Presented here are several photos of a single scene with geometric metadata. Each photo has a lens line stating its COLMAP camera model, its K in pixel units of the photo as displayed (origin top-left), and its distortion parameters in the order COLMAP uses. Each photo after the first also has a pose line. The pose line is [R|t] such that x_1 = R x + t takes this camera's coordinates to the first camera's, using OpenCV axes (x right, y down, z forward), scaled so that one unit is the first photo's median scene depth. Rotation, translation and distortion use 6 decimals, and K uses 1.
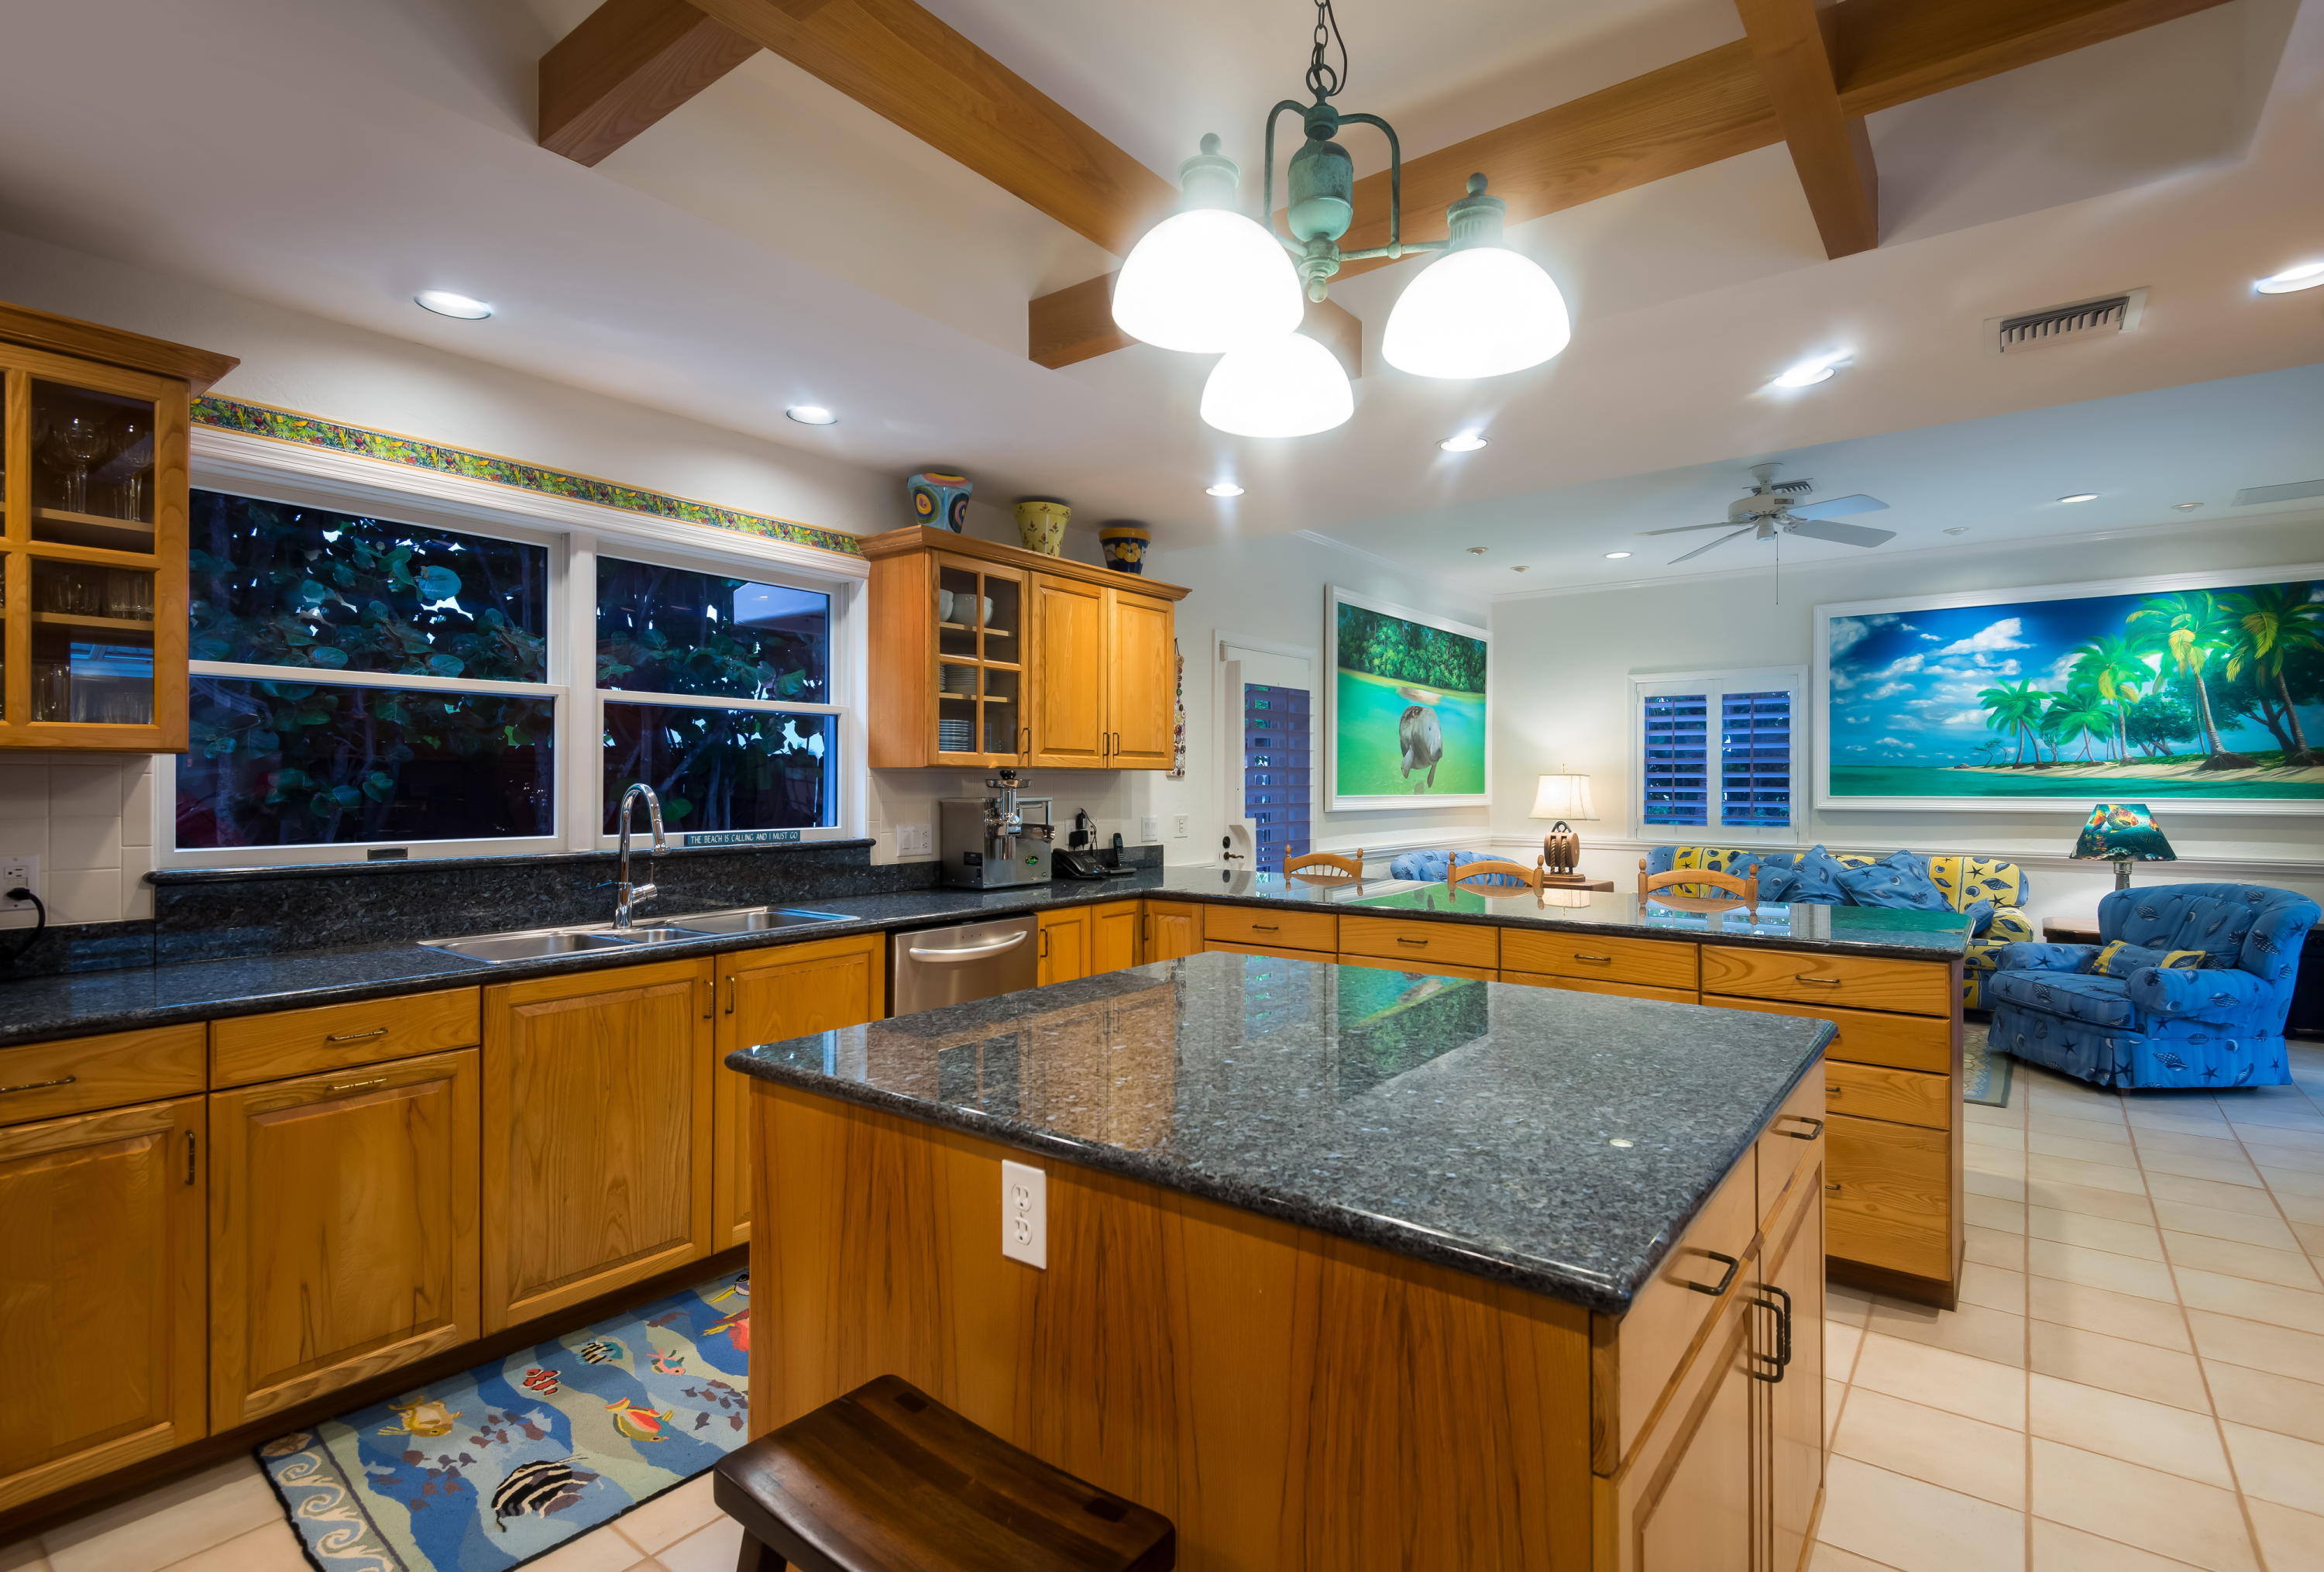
lens RADIAL K [[1100.1, 0, 1156.2], [0, 1100.1, 781.3], [0, 0, 1]] dist [-0.021420, -0.003166]
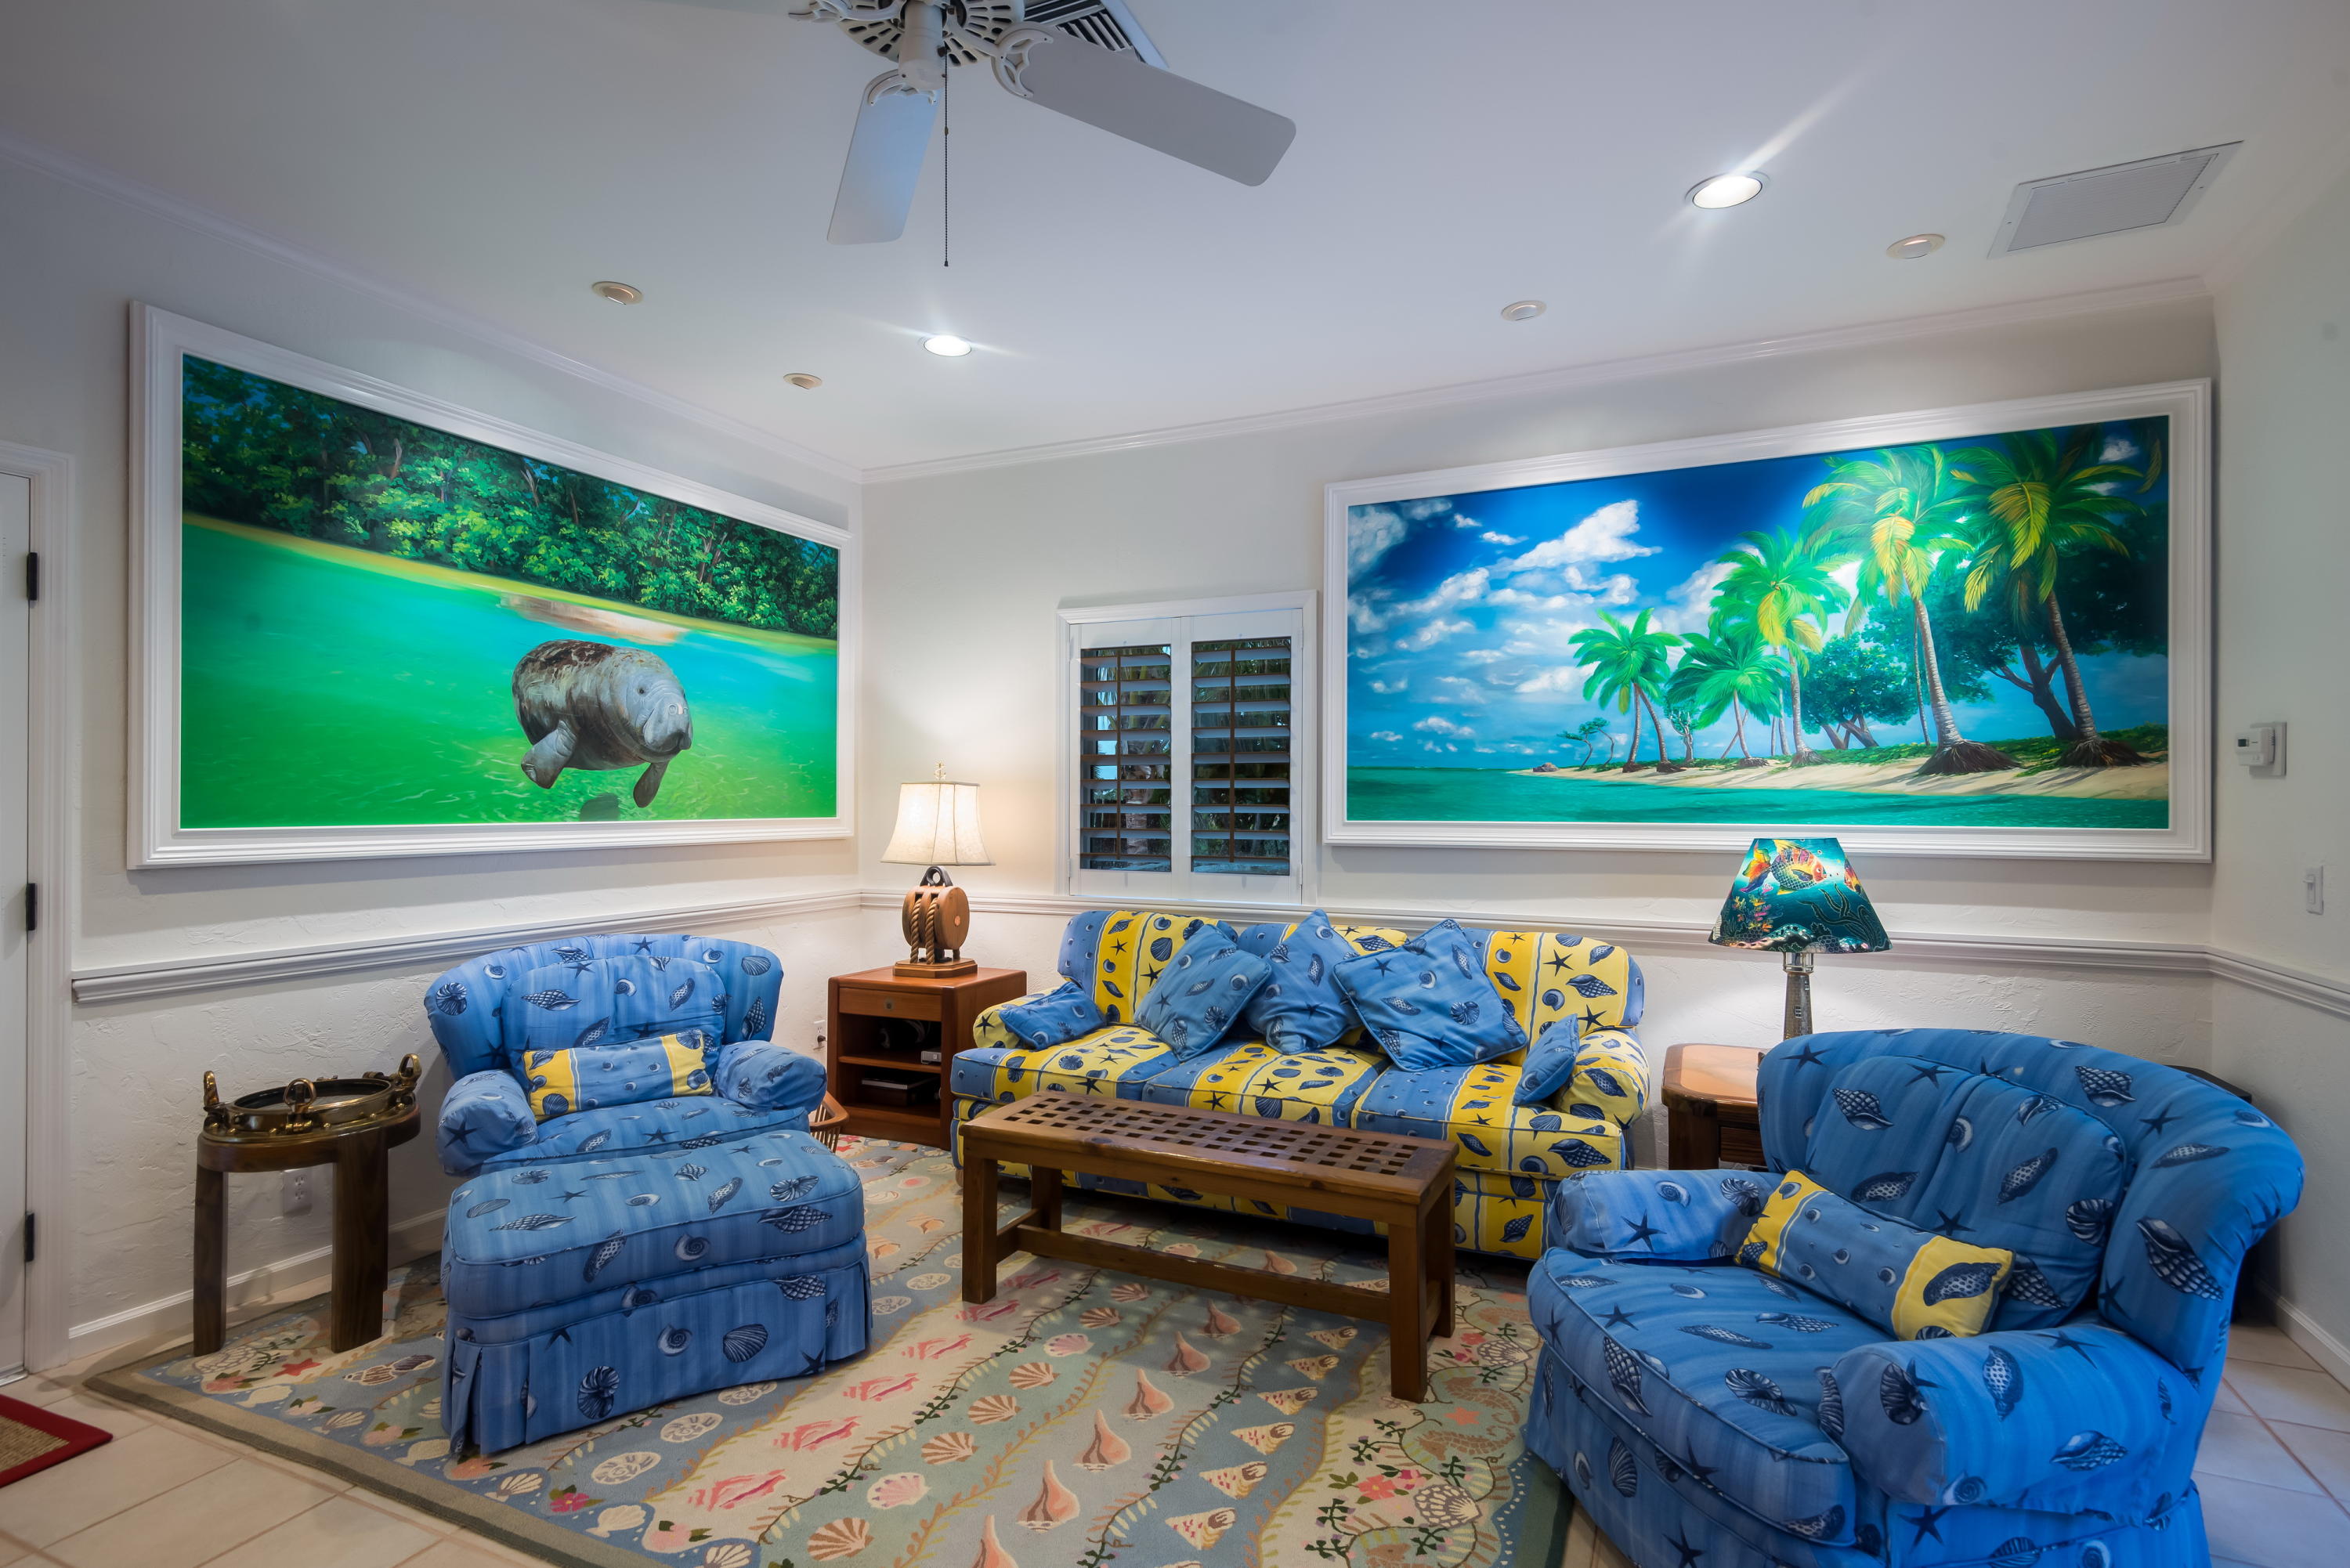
lens RADIAL K [[1185.9, 0, 1182.9], [0, 1185.9, 806.3], [0, 0, 1]] dist [-0.010142, -0.003343]
pose [[0.964107, 0.000588, 0.265514, 0.410134], [-0.002513, 0.999973, 0.006913, 0.002052], [-0.265503, -0.007332, 0.964082, 0.473086]]
